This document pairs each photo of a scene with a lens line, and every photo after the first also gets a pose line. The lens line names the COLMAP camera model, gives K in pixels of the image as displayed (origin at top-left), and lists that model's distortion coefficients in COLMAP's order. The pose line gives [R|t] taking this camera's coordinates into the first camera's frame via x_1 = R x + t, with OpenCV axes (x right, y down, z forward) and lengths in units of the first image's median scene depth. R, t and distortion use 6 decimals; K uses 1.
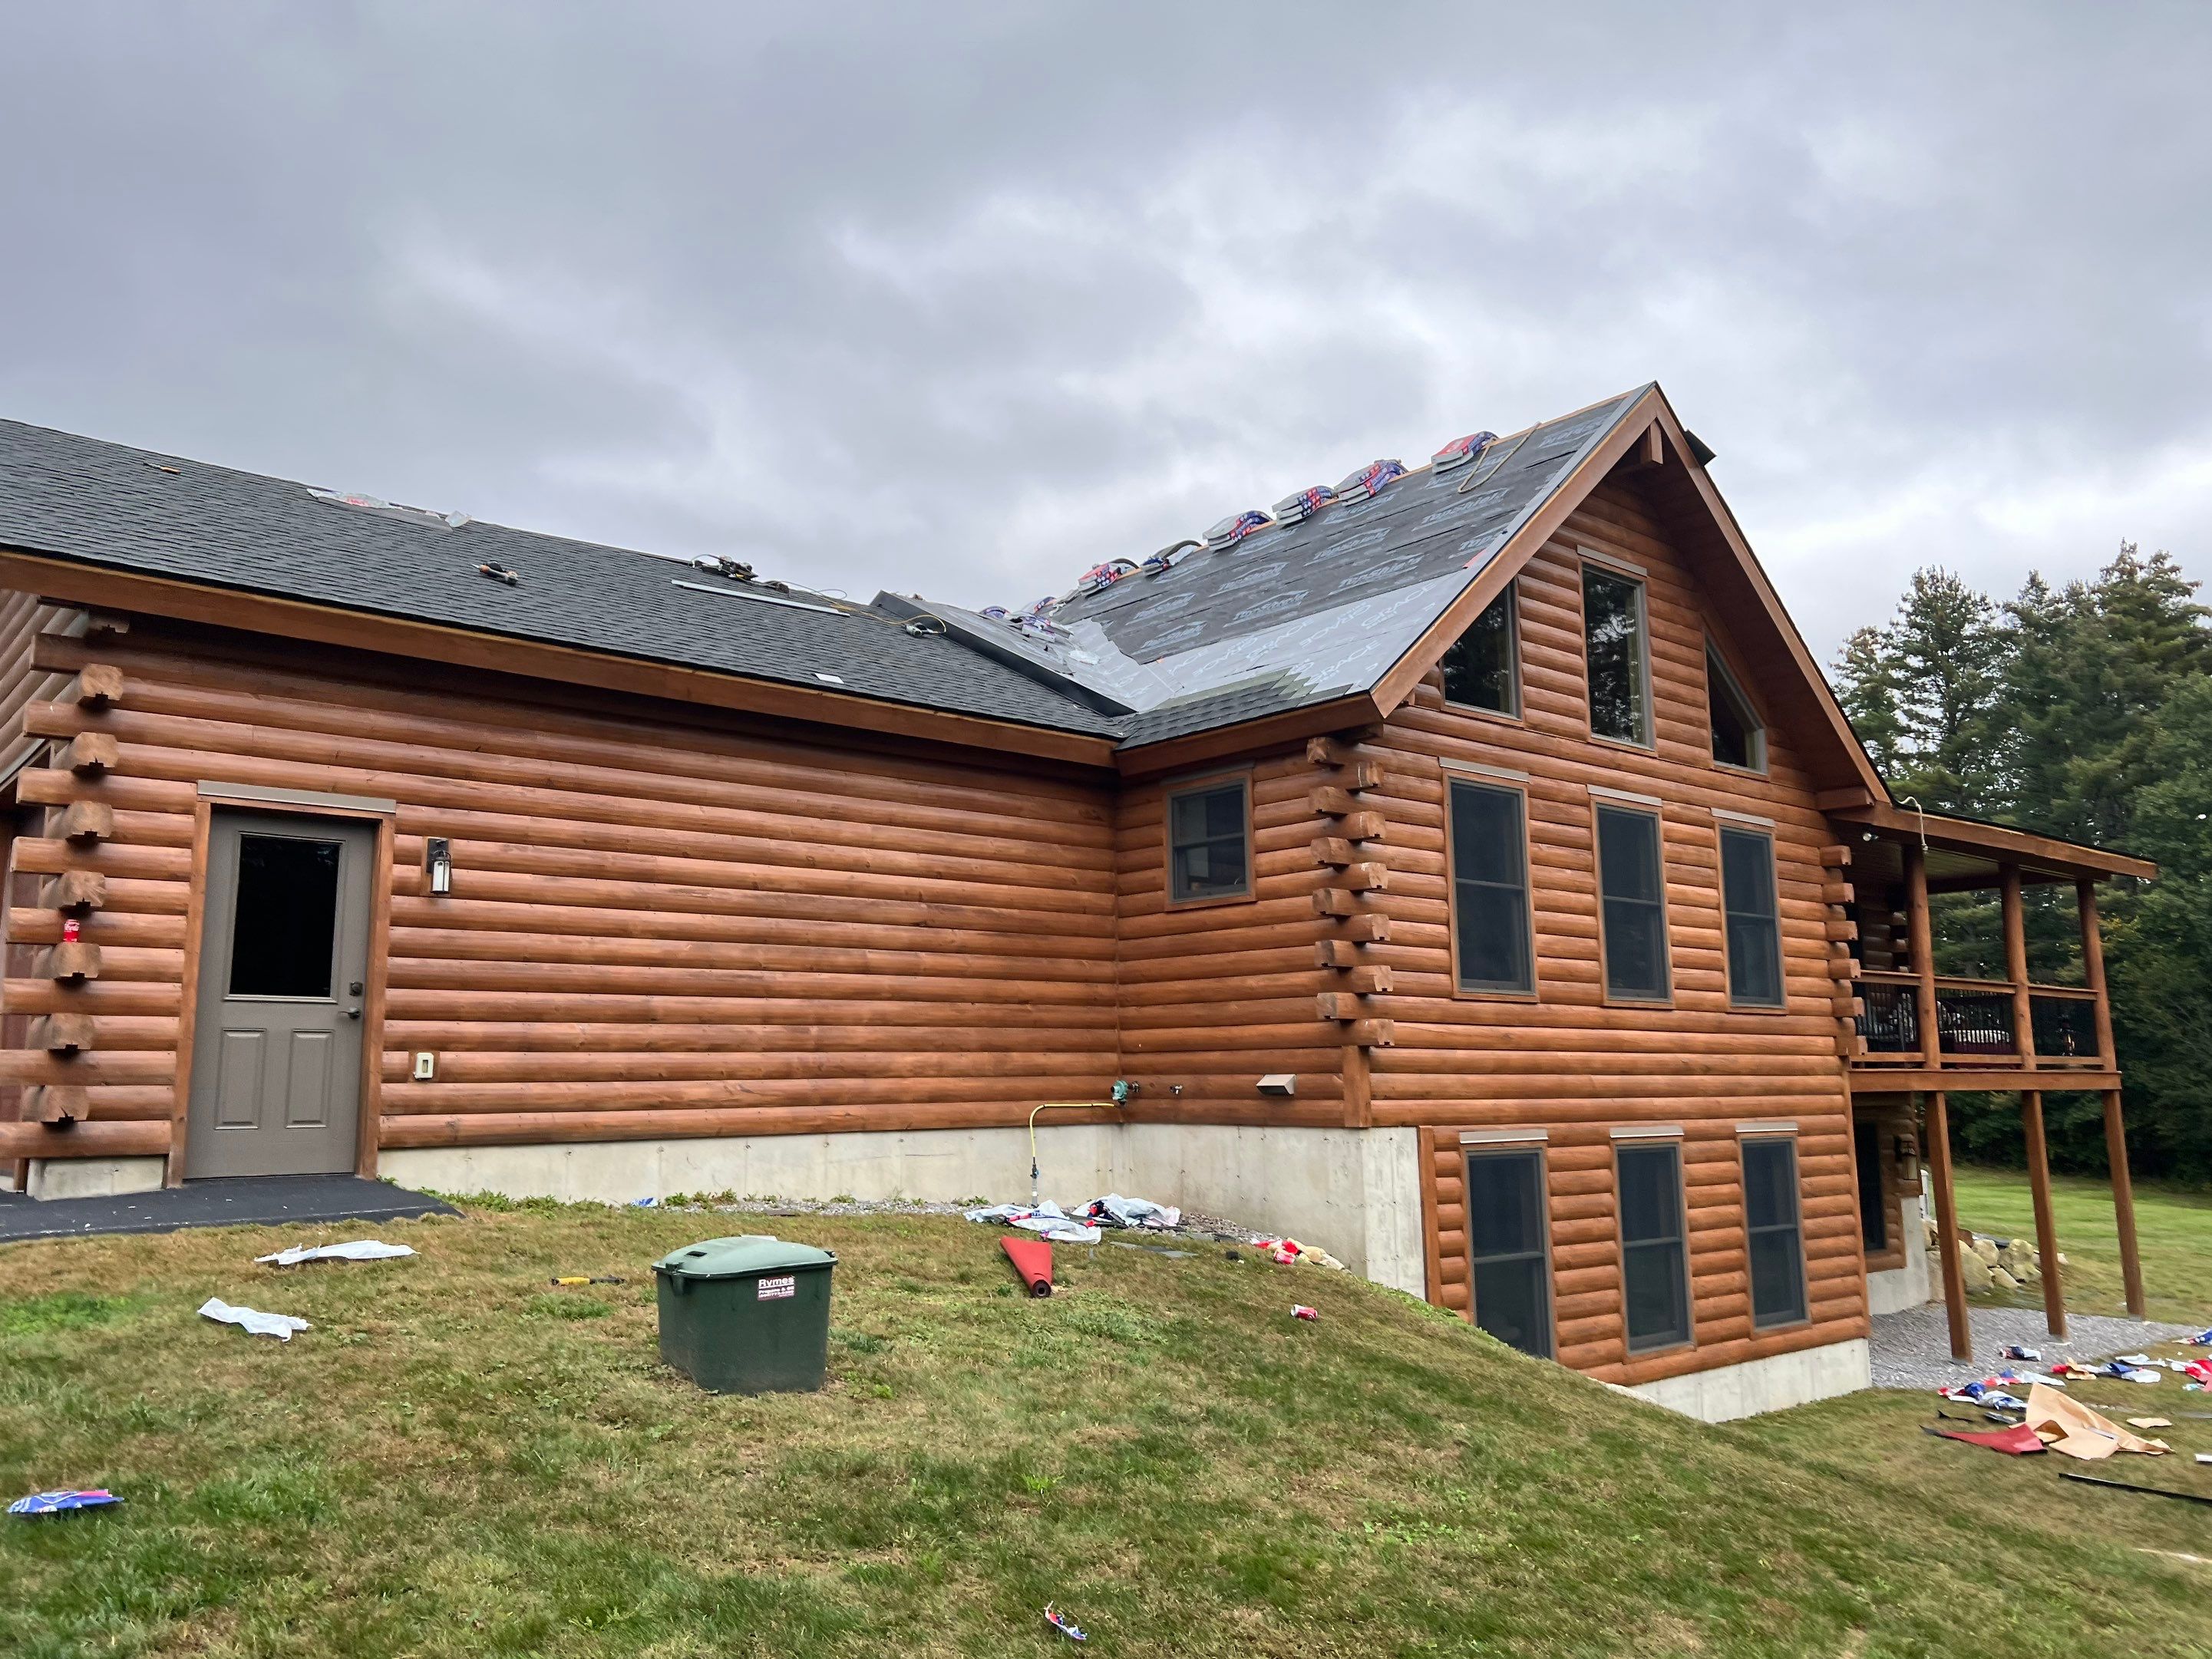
lens RADIAL K [[1640.3, 0, 1104.0], [0, 1640.3, 834.4], [0, 0, 1]] dist [0.037998, -0.053785]
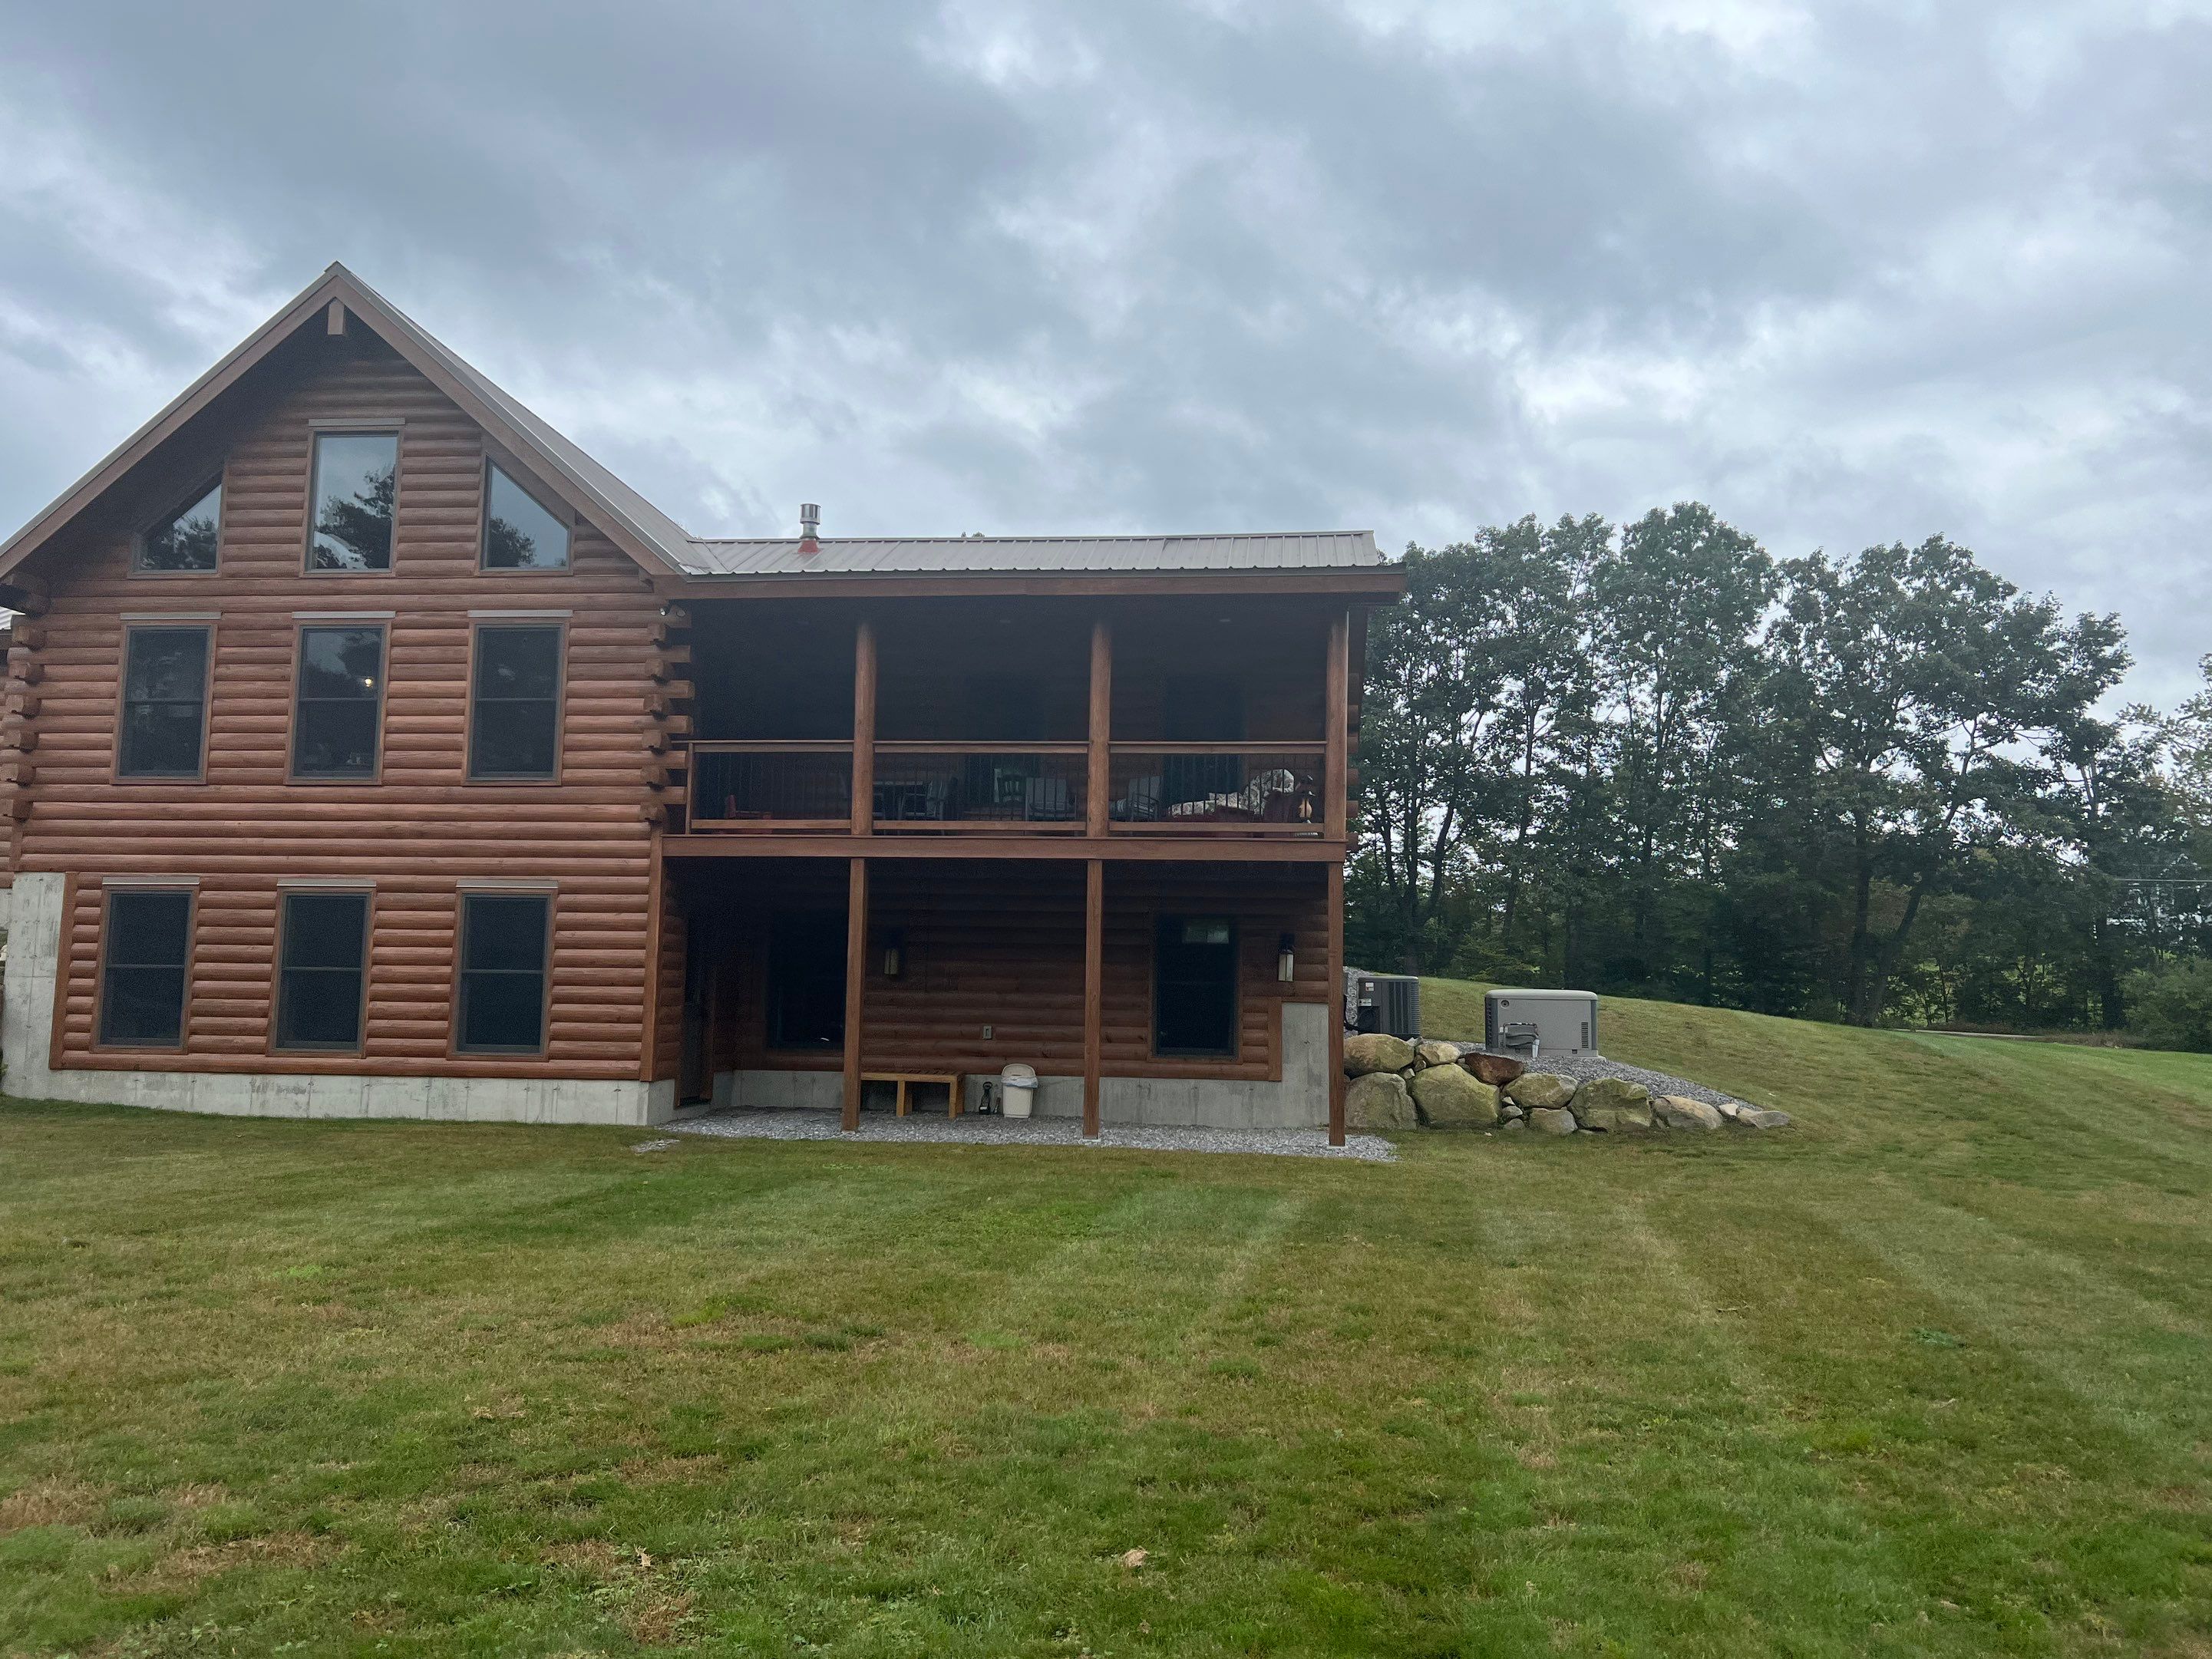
lens RADIAL K [[1644.7, 0, 1124.5], [0, 1644.7, 827.4], [0, 0, 1]] dist [0.055358, -0.067030]
pose [[0.700454, -0.055893, -0.711505, 1.717389], [0.088078, 0.996078, 0.008462, 0.188657], [0.708242, -0.068595, 0.702630, 0.569103]]
